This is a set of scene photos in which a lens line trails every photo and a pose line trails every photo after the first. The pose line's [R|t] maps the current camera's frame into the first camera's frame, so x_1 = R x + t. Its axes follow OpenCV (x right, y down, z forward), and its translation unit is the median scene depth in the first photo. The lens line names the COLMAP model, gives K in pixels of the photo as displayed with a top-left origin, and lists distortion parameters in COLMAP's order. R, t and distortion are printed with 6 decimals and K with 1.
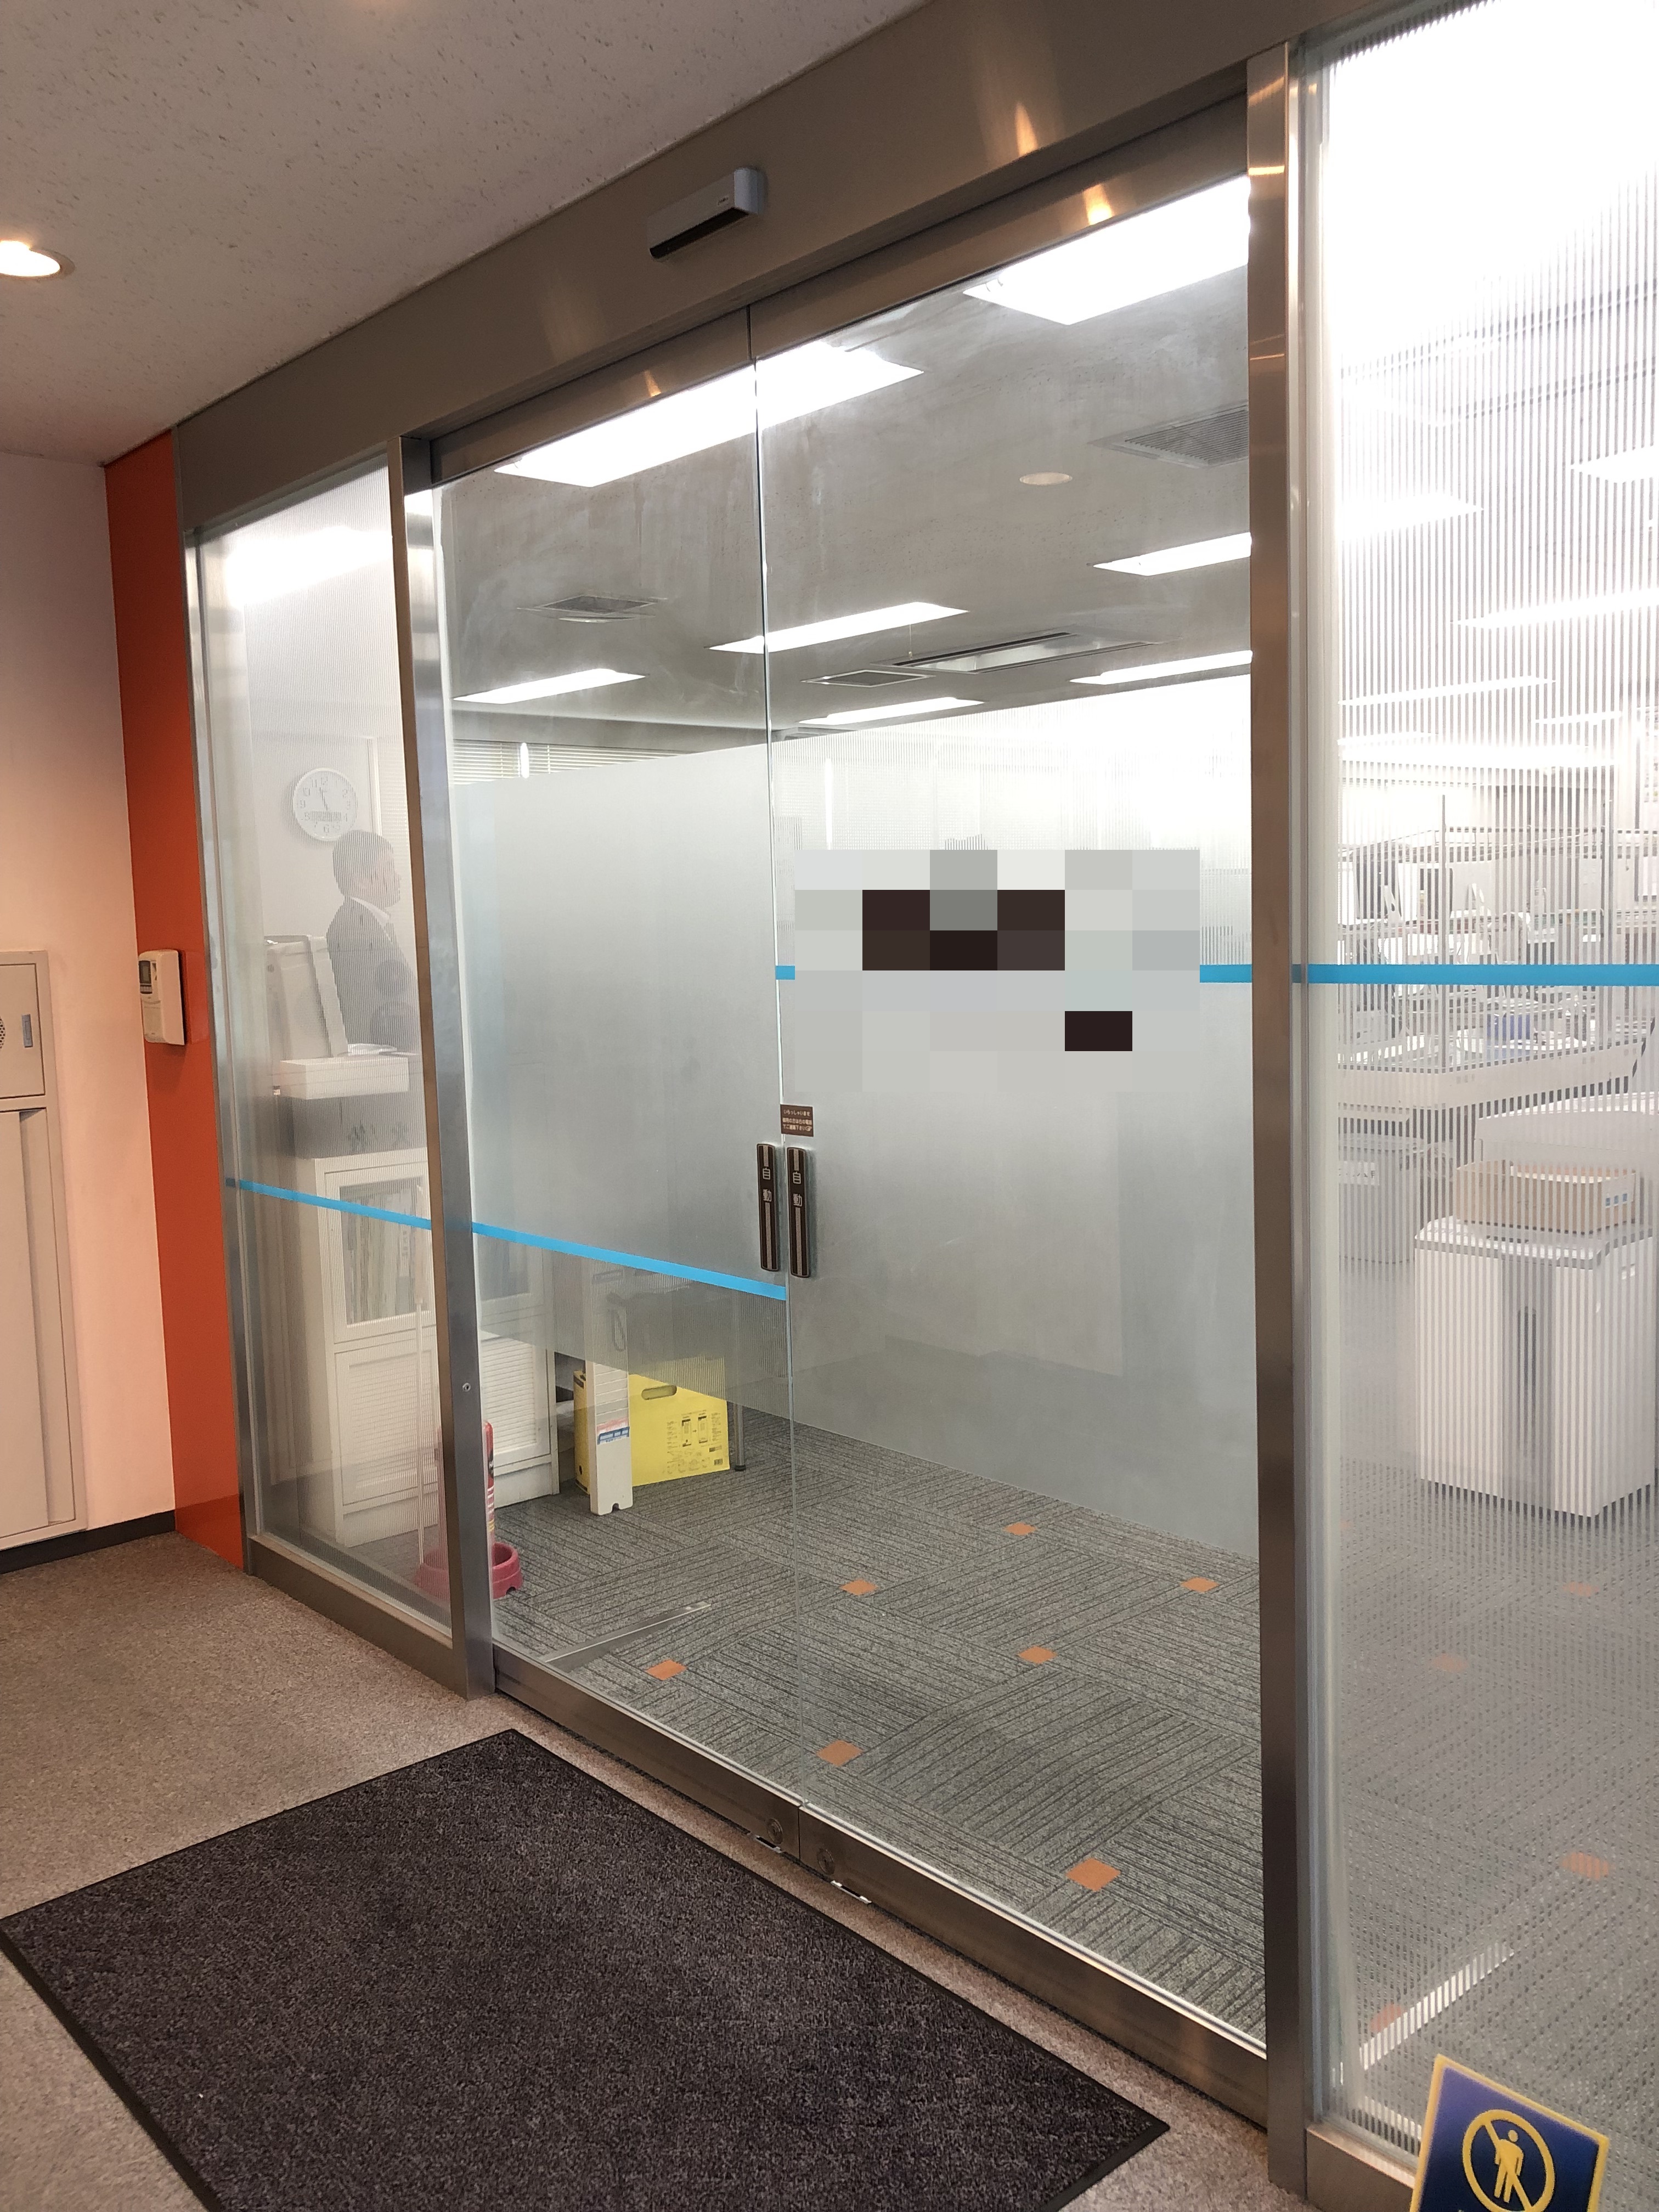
lens RADIAL K [[1793.9, 0, 828.9], [0, 1793.9, 1099.0], [0, 0, 1]] dist [0.014660, 0.015832]
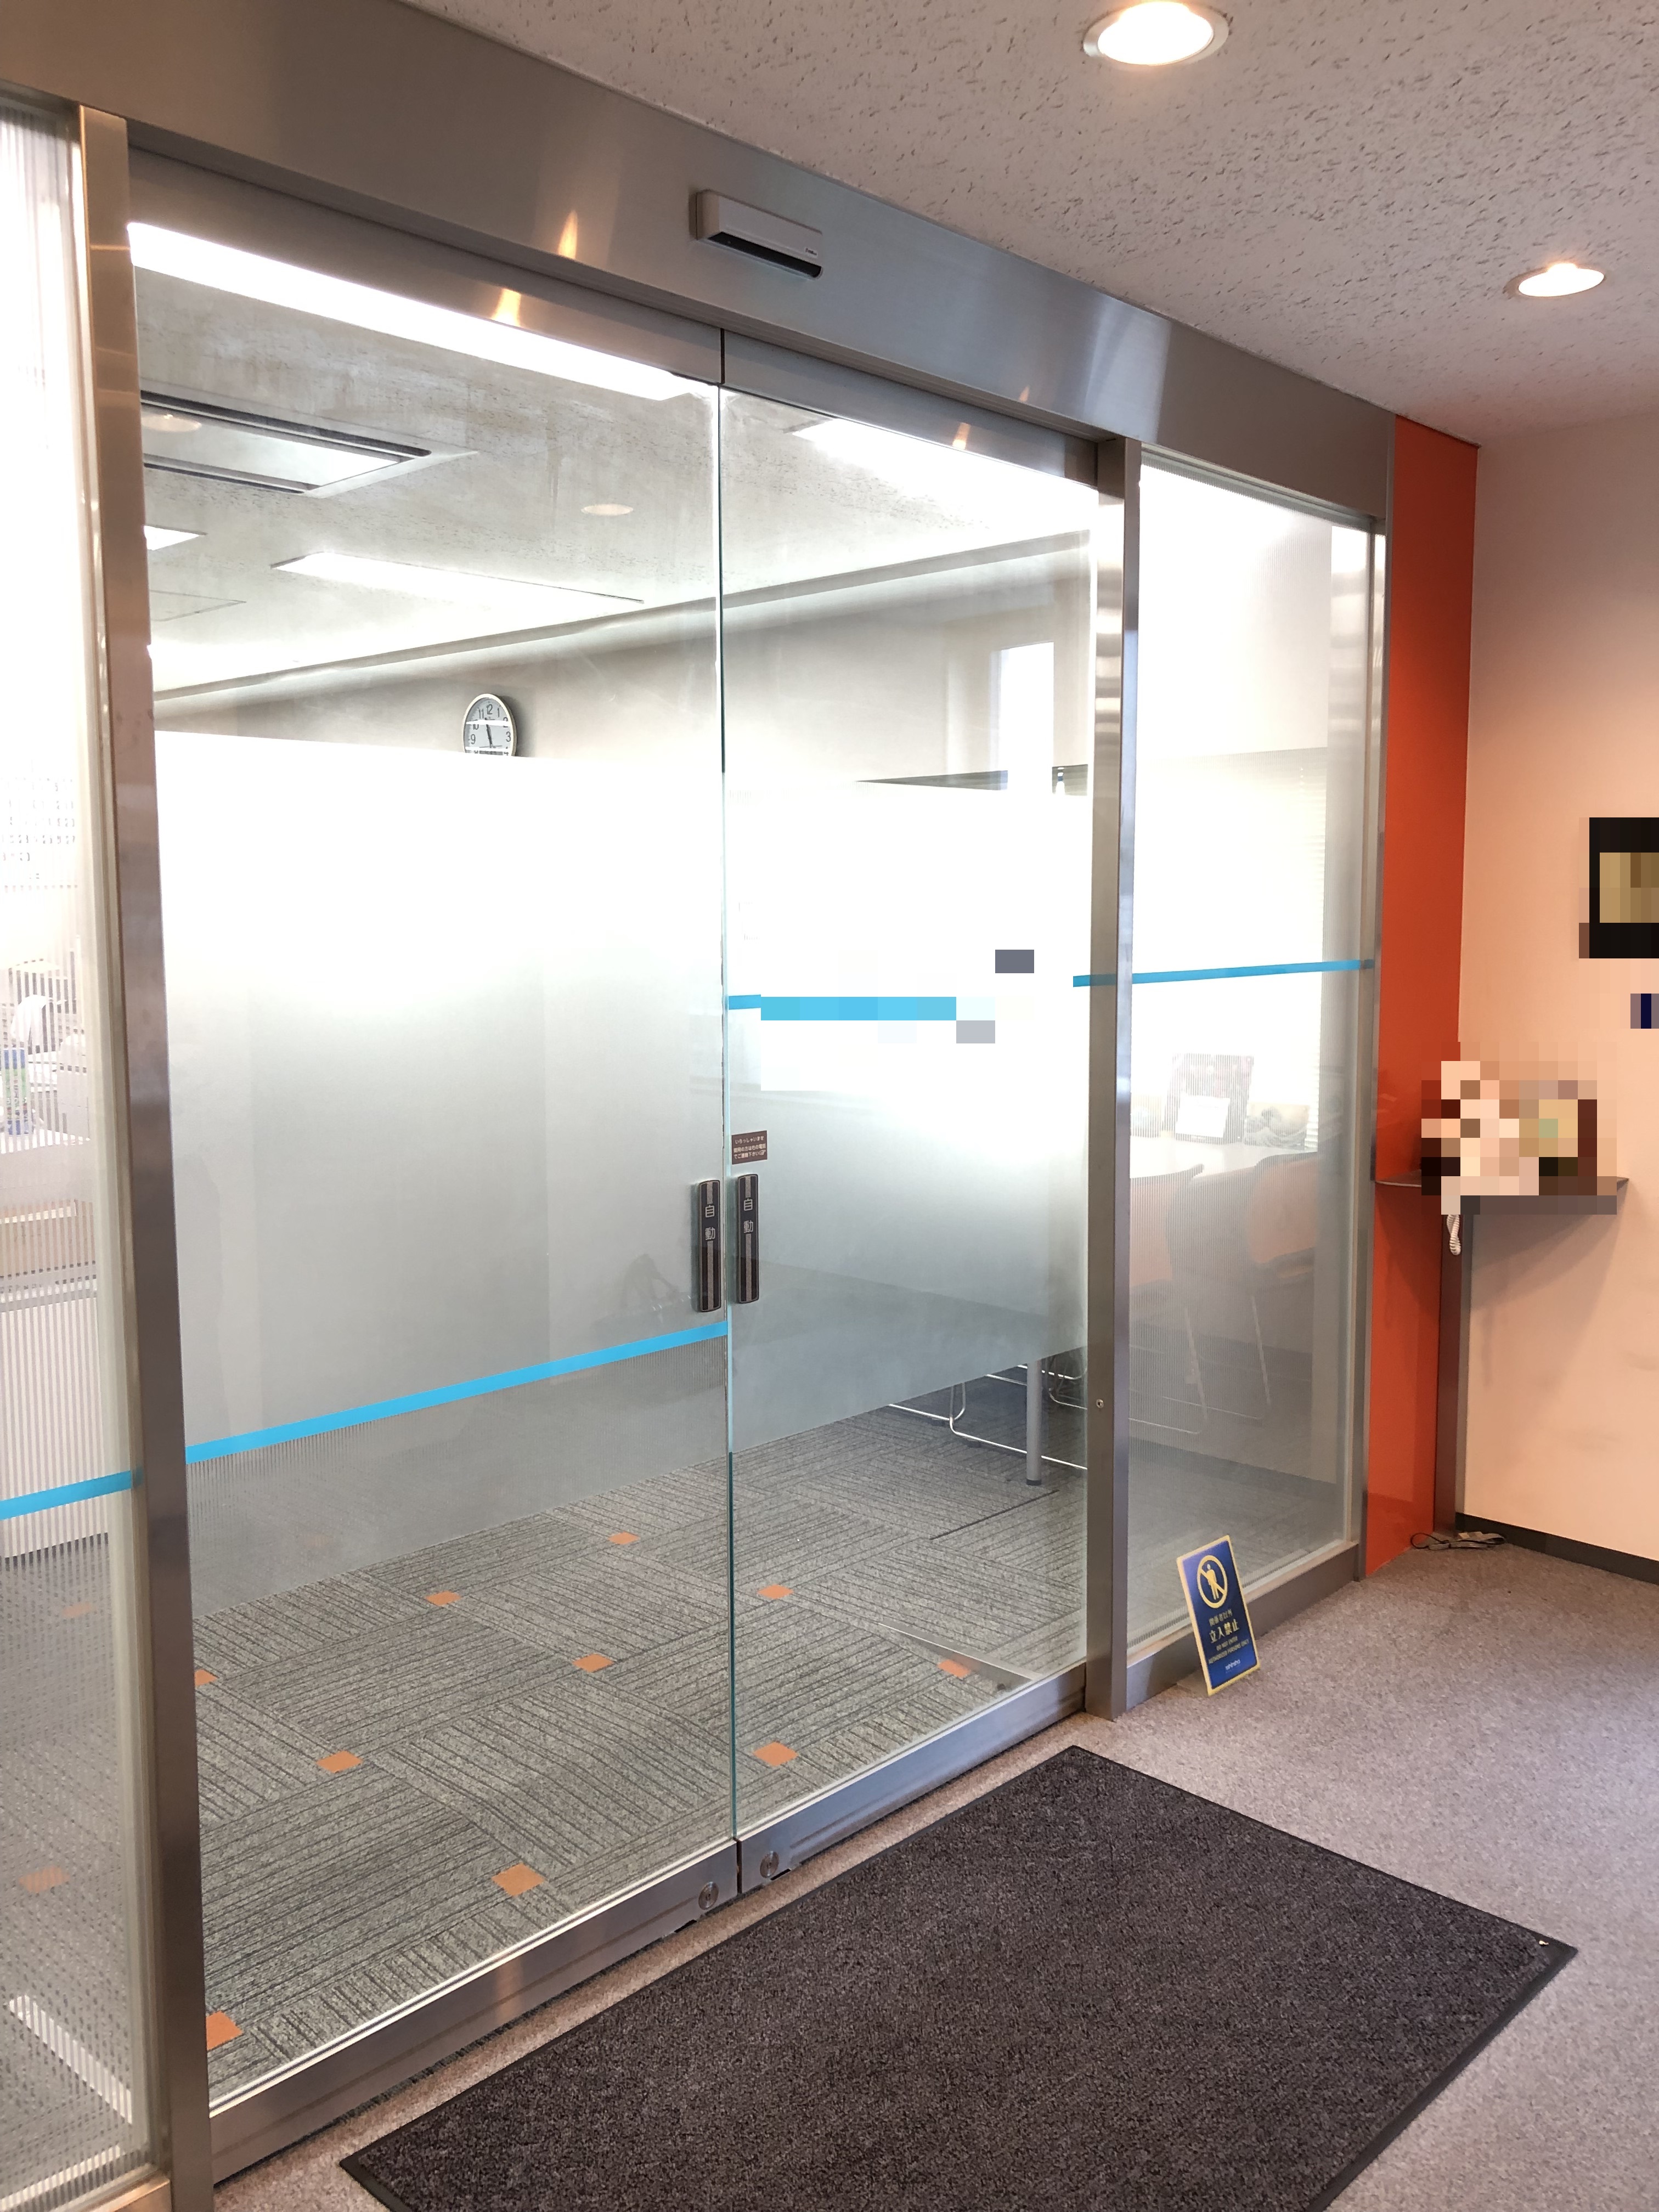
lens RADIAL K [[1793.9, 0, 828.0], [0, 1793.9, 1101.8], [0, 0, 1]] dist [0.014660, 0.015832]
pose [[-0.071504, -0.079281, 0.994285, -1.021548], [0.109532, 0.990183, 0.086831, -0.096164], [-0.991408, 0.115115, -0.062118, 1.011143]]
